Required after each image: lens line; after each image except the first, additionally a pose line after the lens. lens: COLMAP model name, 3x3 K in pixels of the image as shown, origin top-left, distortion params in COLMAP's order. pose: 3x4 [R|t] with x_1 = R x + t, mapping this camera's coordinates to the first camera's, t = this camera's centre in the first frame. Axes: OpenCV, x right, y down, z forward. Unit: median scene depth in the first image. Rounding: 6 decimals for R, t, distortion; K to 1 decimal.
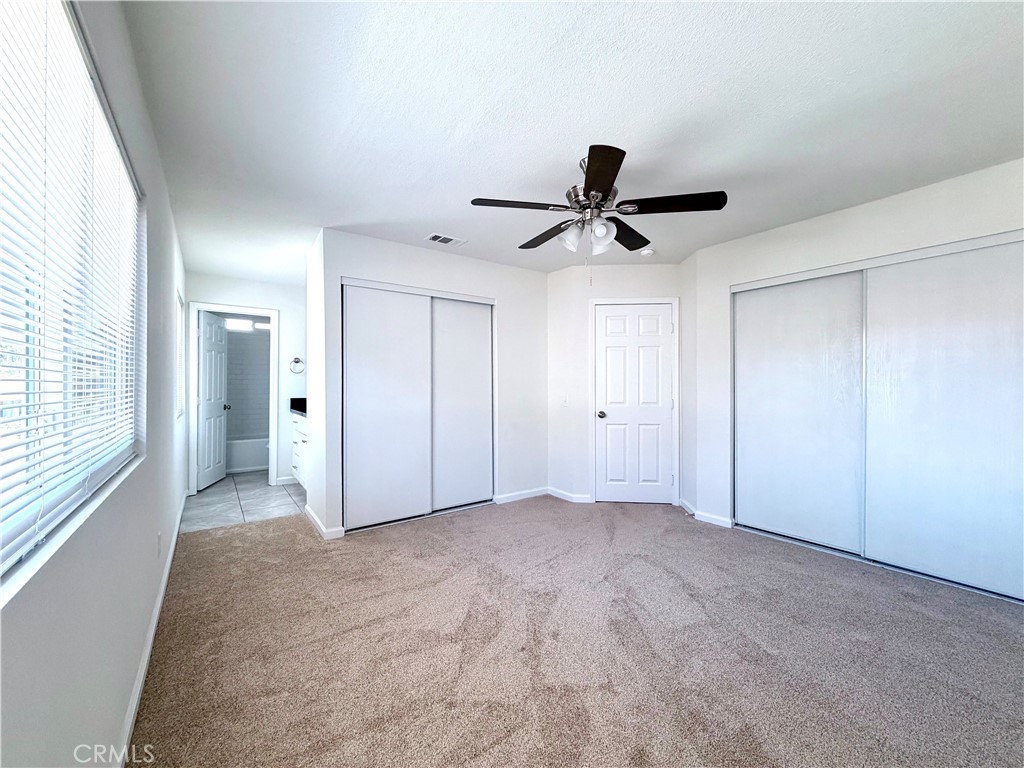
lens RADIAL K [[409.0, 0, 512.2], [0, 409.0, 381.4], [0, 0, 1]] dist [-0.000192, -0.001872]
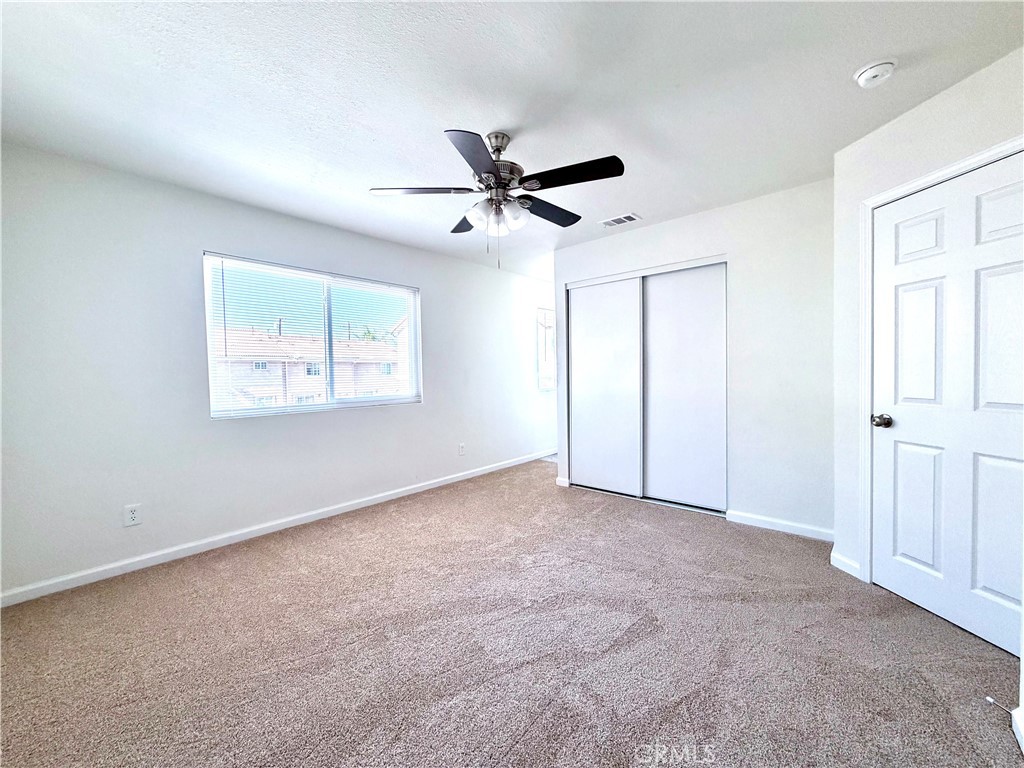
lens RADIAL K [[409.0, 0, 515.9], [0, 409.0, 383.9], [0, 0, 1]] dist [-0.000192, -0.001872]
pose [[0.218936, 0.024354, -0.975435, 0.619479], [0.016742, 0.999448, 0.028711, 0.012130], [0.975595, -0.022617, 0.218408, 0.438665]]
